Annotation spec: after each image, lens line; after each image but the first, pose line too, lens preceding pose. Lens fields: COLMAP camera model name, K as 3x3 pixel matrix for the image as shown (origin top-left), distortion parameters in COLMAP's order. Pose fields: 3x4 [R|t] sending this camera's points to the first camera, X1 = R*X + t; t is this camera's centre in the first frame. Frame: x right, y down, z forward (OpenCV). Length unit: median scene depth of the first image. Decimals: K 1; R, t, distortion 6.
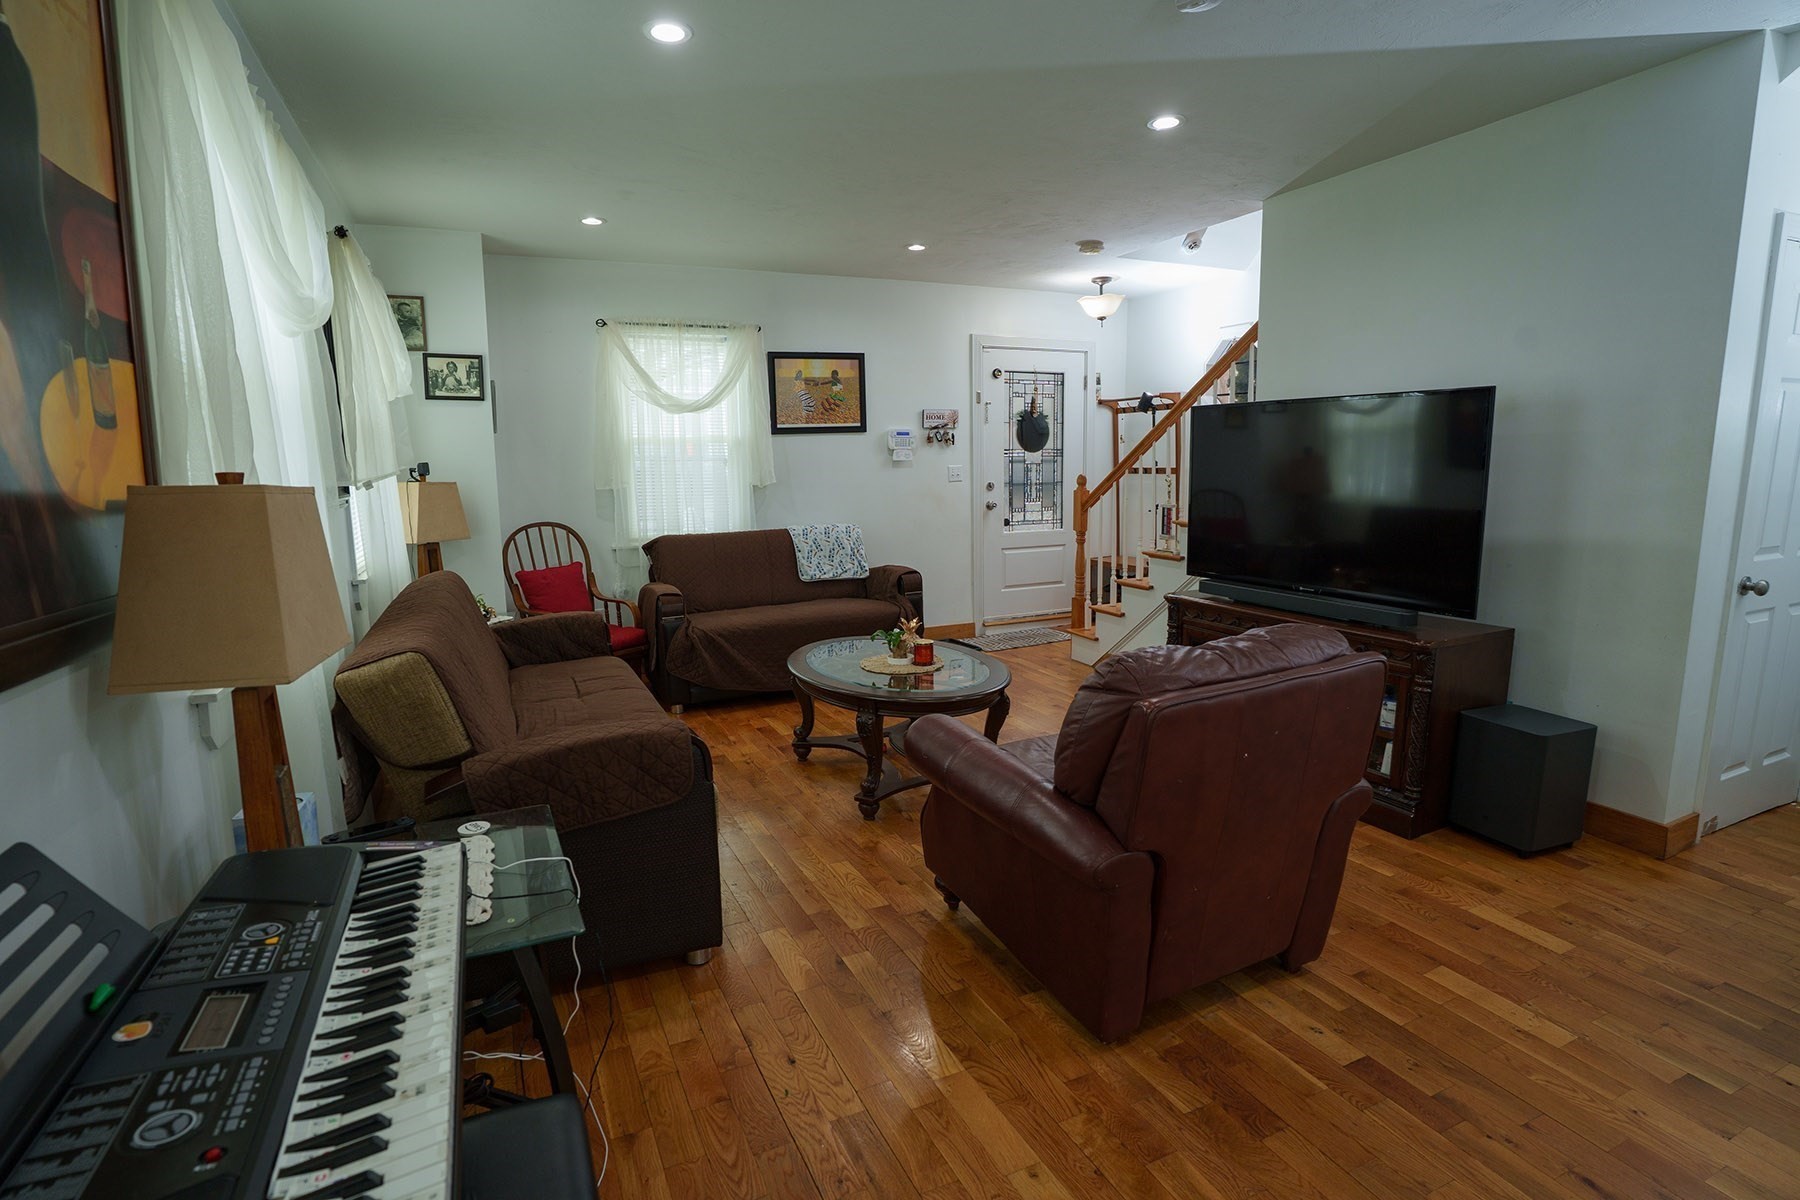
lens RADIAL K [[872.4, 0, 893.0], [0, 872.4, 600.9], [0, 0, 1]] dist [-0.078802, 0.035381]
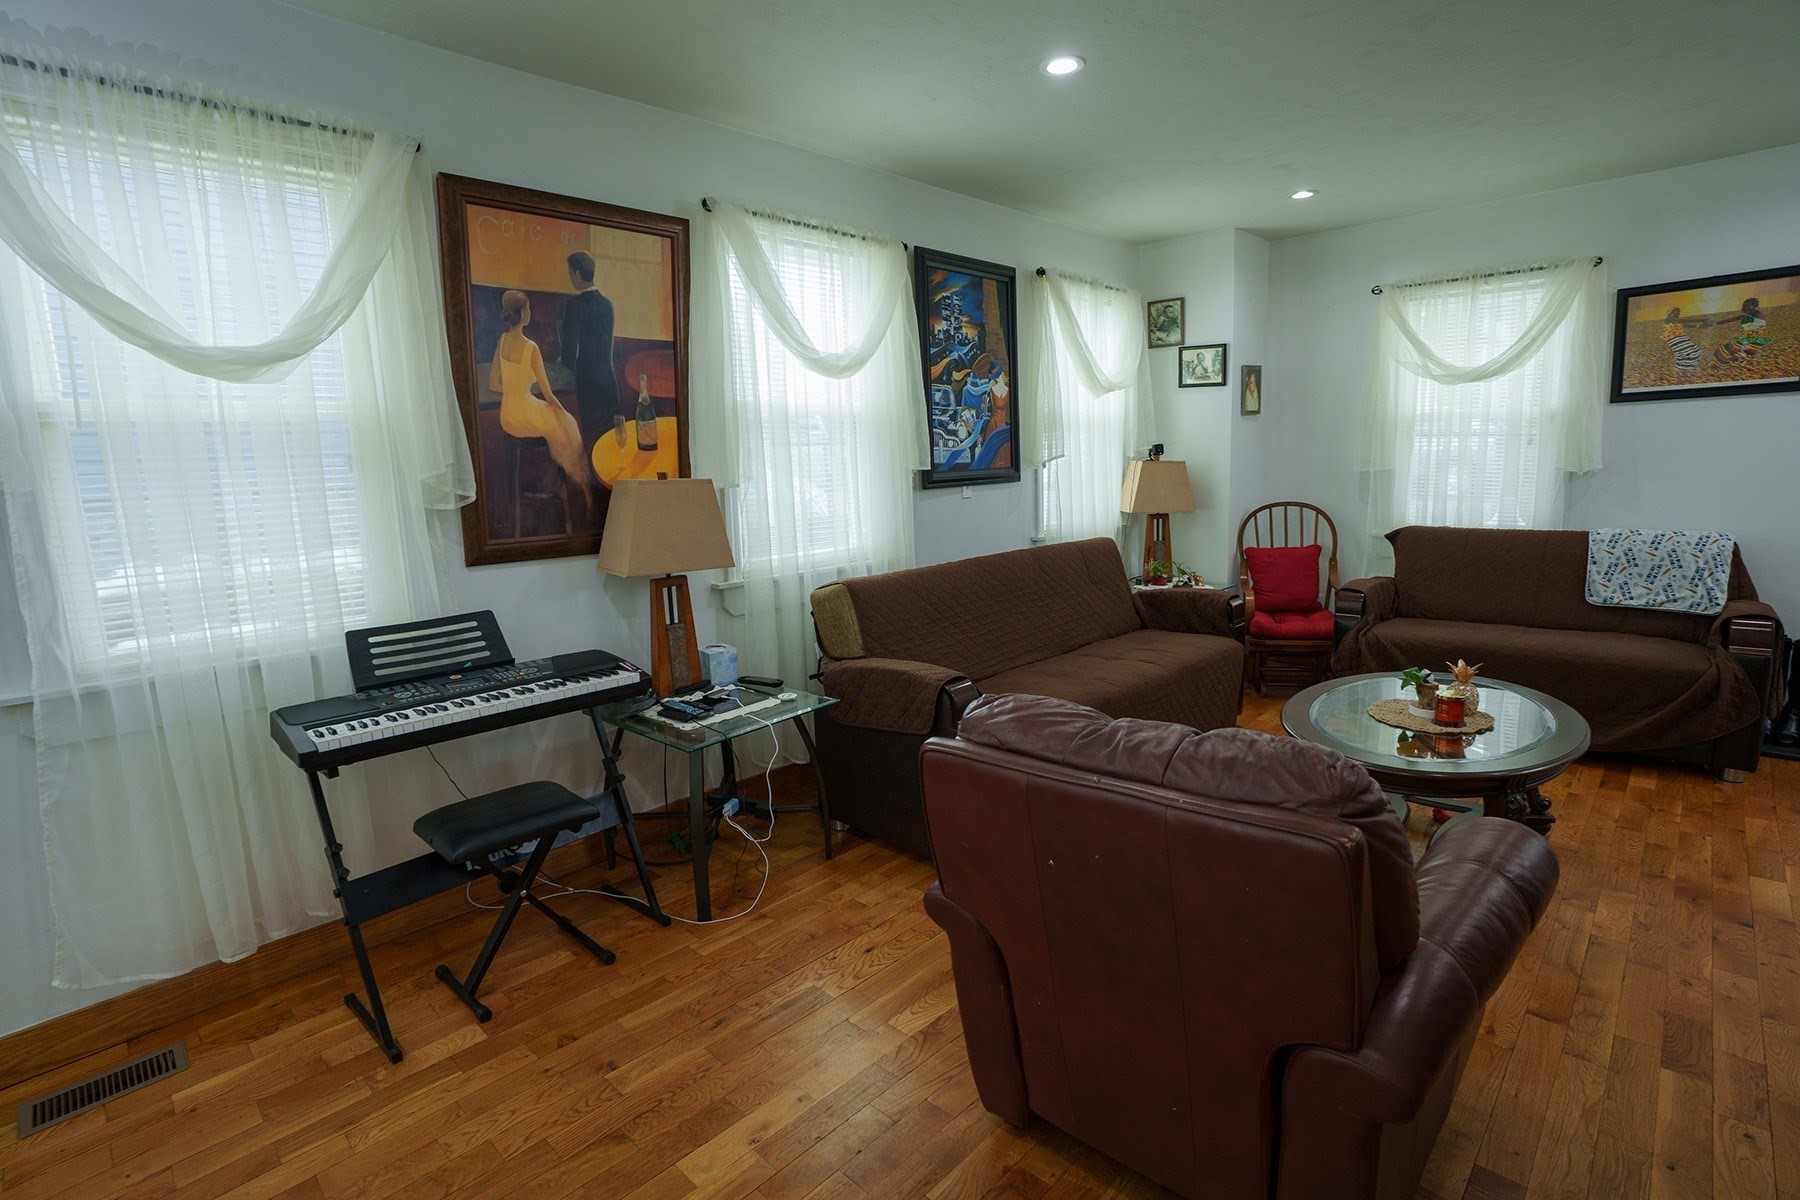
lens RADIAL K [[872.4, 0, 893.0], [0, 872.4, 600.9], [0, 0, 1]] dist [-0.078802, 0.035381]
pose [[0.362254, 0.160173, -0.918214, 0.346581], [-0.119921, 0.984946, 0.124502, -0.043973], [0.924333, 0.065012, 0.376008, 0.189956]]
